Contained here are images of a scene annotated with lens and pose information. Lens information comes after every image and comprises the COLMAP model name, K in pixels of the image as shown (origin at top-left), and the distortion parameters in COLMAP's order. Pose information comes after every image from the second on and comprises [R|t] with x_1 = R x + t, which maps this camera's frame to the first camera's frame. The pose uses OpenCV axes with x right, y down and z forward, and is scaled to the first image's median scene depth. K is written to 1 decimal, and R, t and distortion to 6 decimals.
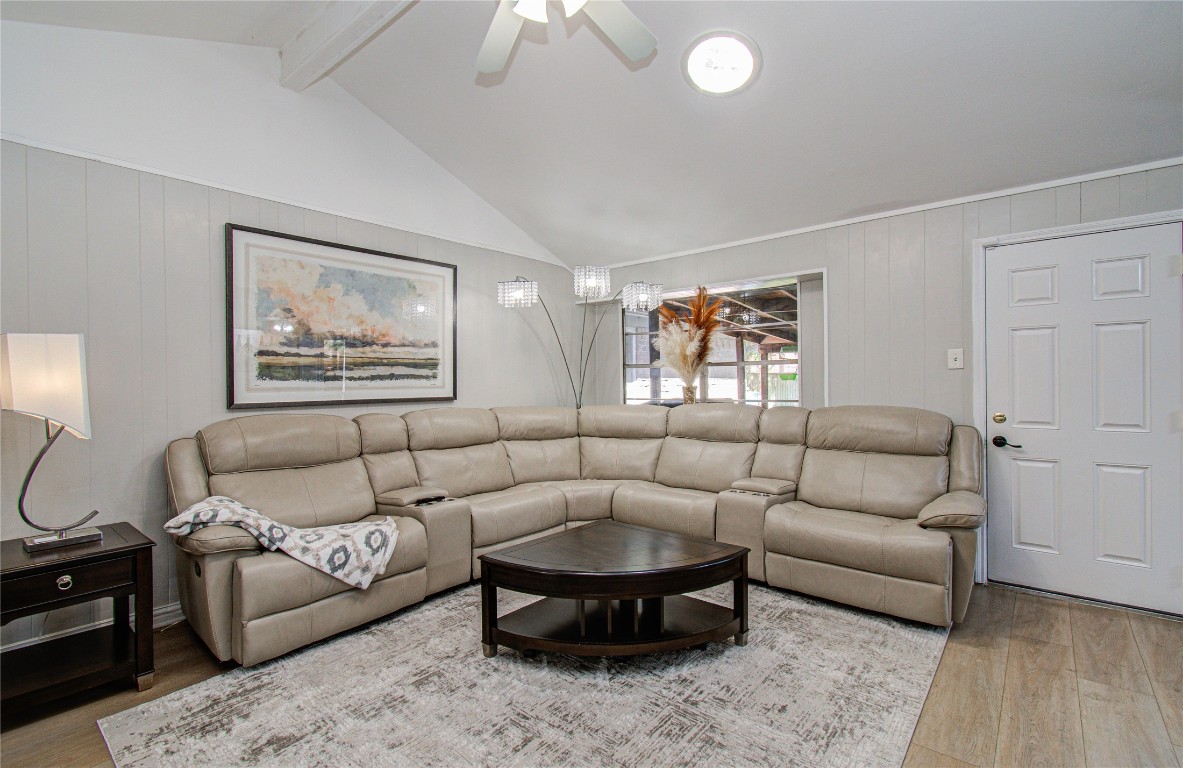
lens RADIAL K [[546.6, 0, 591.5], [0, 546.6, 384.0], [0, 0, 1]] dist [0.000971, 0.000315]
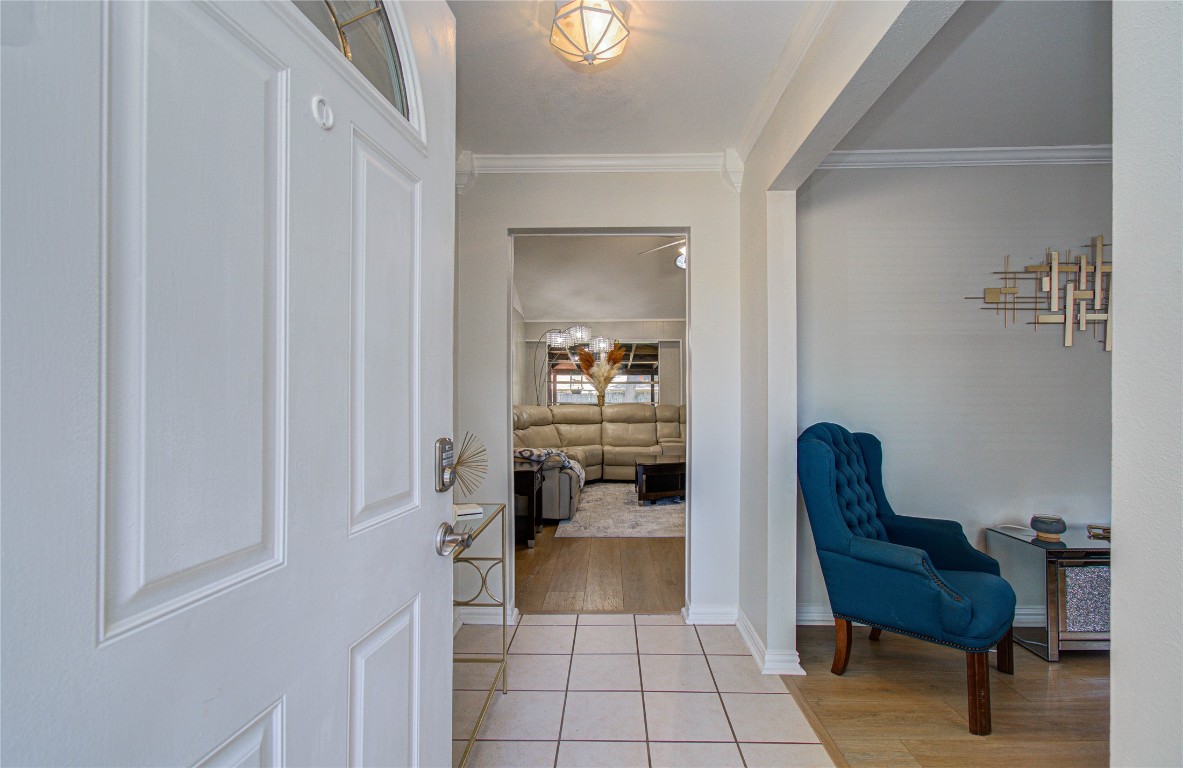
lens RADIAL K [[562.6, 0, 592.6], [0, 562.6, 398.4], [0, 0, 1]] dist [-0.024688, 0.000383]
pose [[0.772342, 0.011363, 0.635105, -1.279674], [-0.007673, 0.999934, -0.008560, 0.041239], [-0.635161, 0.001738, 0.772378, -0.486195]]
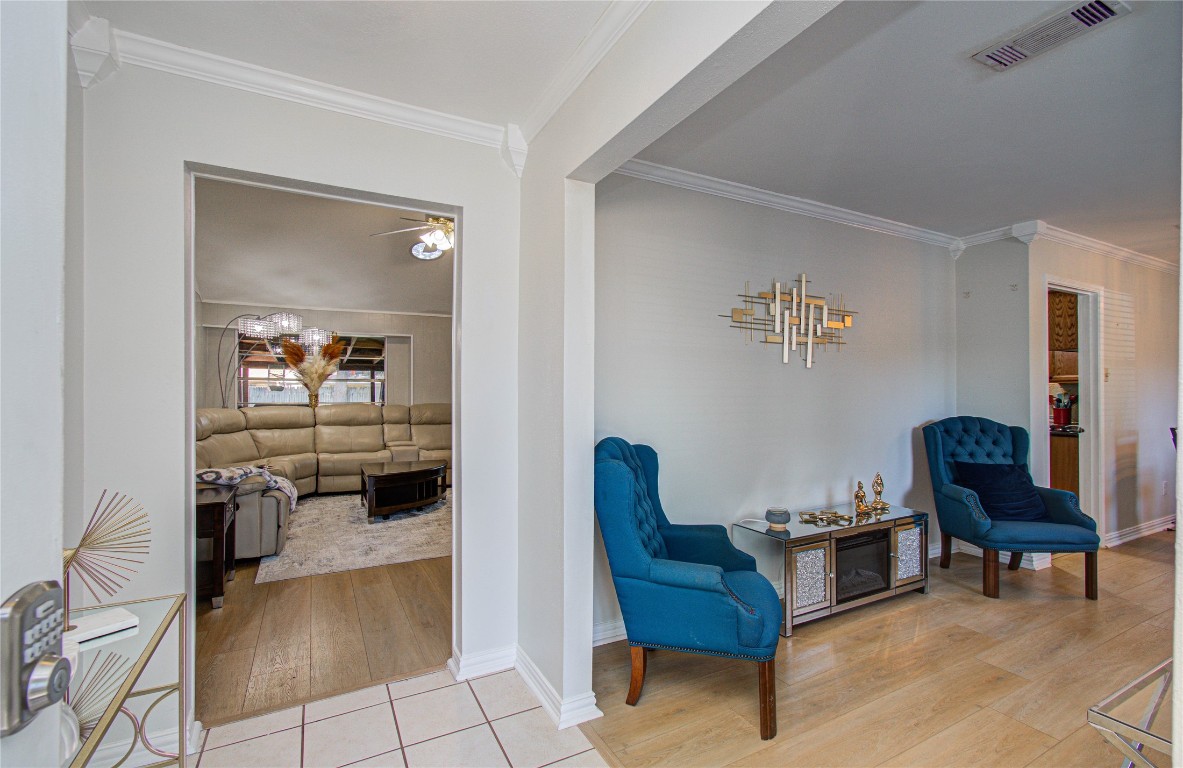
lens RADIAL K [[524.0, 0, 609.9], [0, 524.0, 391.2], [0, 0, 1]] dist [0.000464, 0.000815]
pose [[0.328679, 0.013118, 0.944351, -1.202353], [-0.002888, 0.999913, -0.012885, 0.017825], [-0.944437, 0.001508, 0.328688, -0.335791]]
